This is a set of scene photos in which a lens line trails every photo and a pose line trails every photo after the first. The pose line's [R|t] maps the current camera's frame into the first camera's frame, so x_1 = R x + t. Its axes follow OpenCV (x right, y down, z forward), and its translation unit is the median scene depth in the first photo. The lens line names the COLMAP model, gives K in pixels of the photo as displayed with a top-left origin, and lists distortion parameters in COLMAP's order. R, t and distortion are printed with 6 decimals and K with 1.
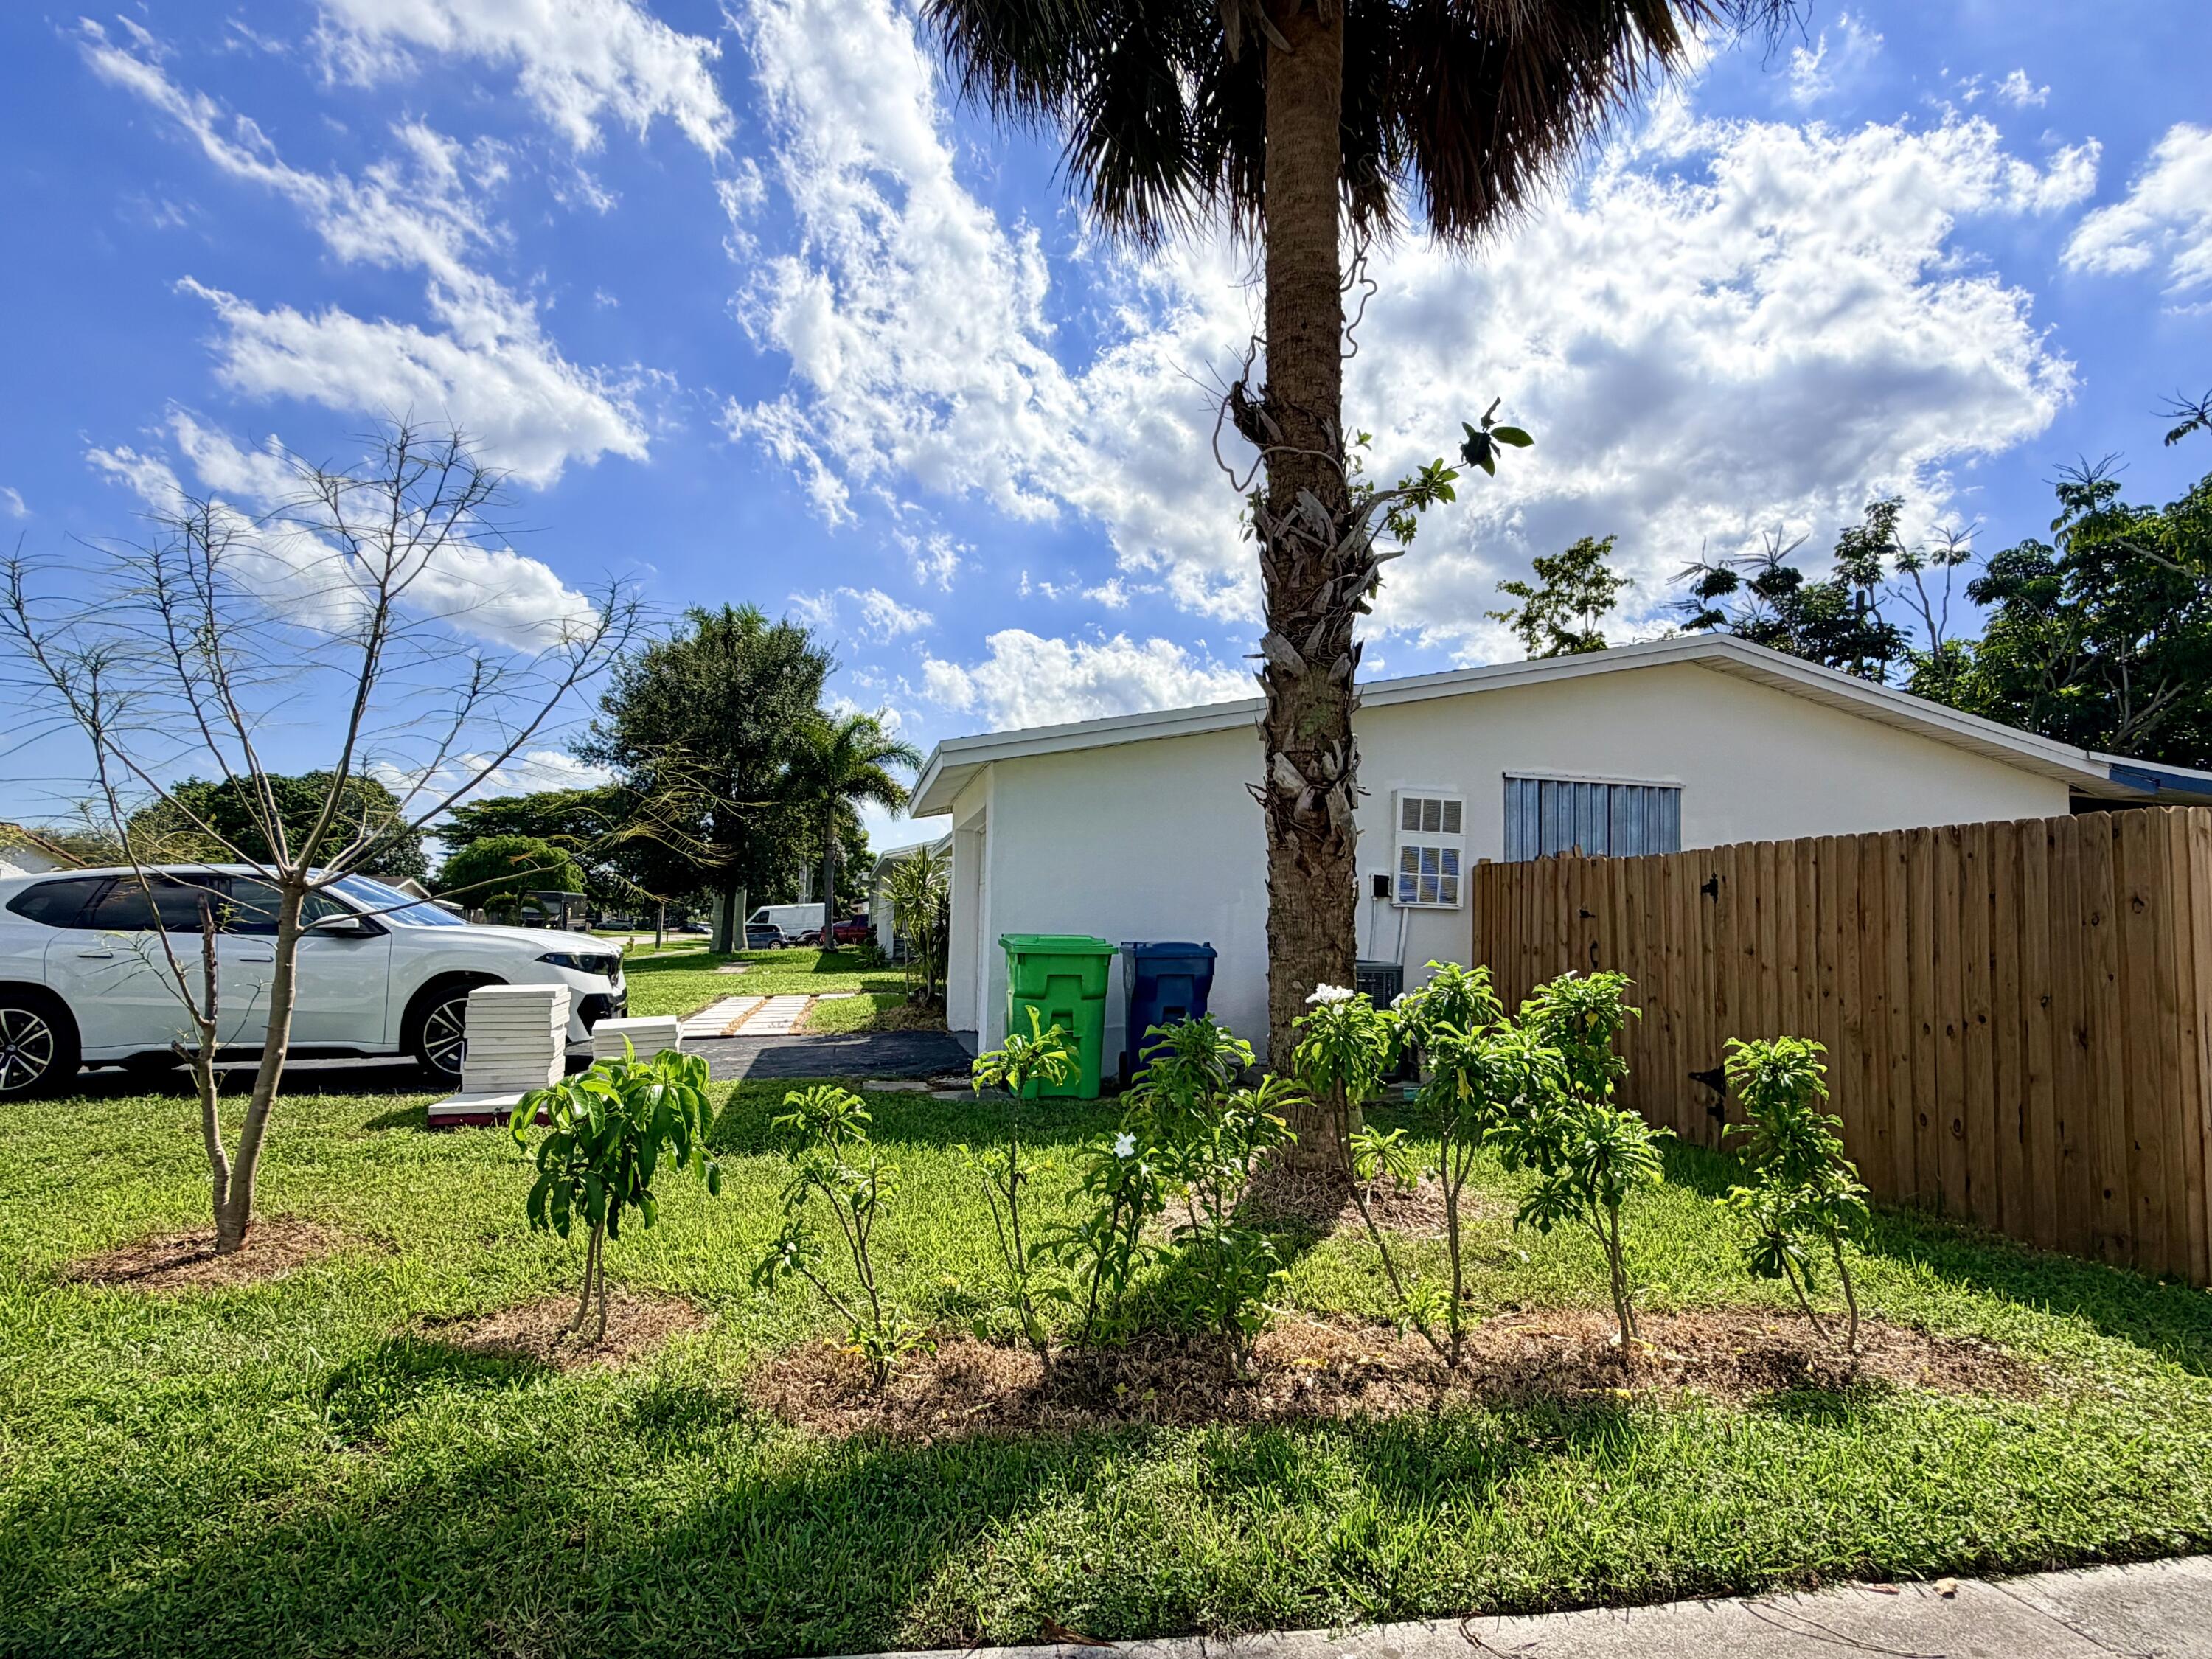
lens RADIAL K [[1217.6, 0, 1106.0], [0, 1217.6, 829.5], [0, 0, 1]] dist [-0.001427, 0.000185]
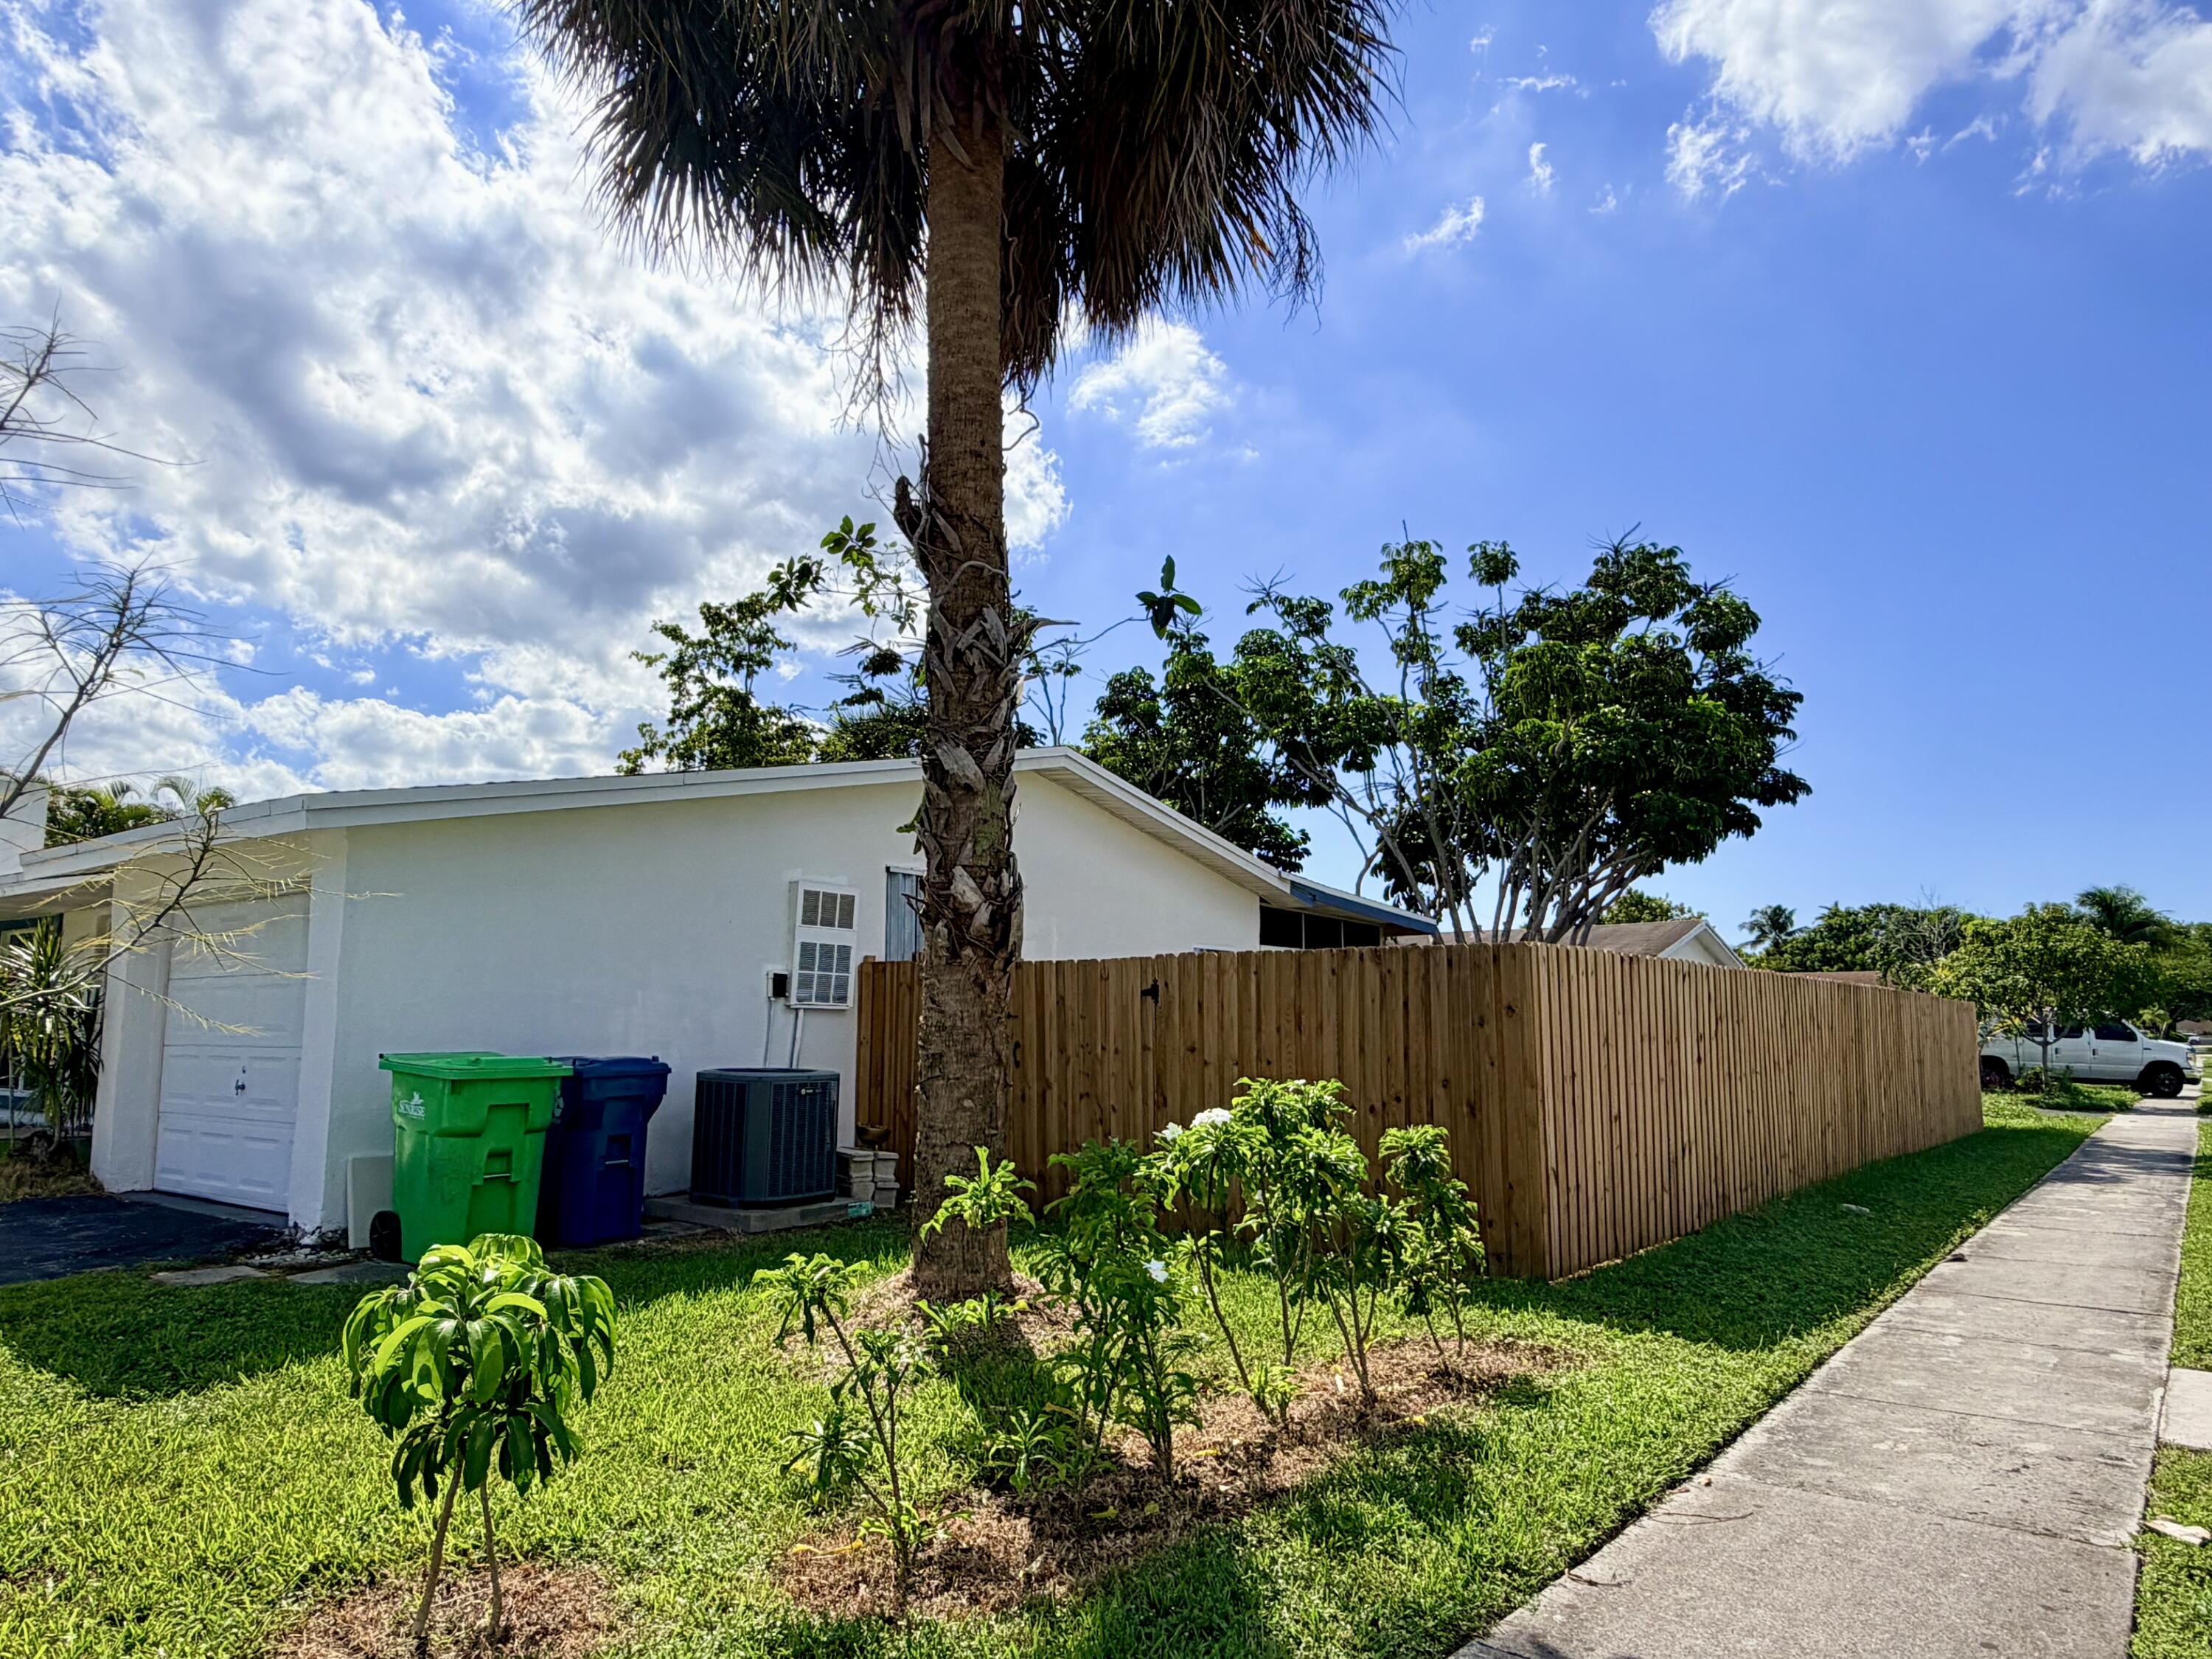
lens RADIAL K [[1422.1, 0, 1106.0], [0, 1422.1, 829.5], [0, 0, 1]] dist [0.000021, -0.002522]
pose [[0.755683, 0.066605, 0.651542, -0.290601], [-0.037515, 0.997584, -0.058469, -0.016942], [-0.653862, 0.019741, 0.756356, 0.029206]]
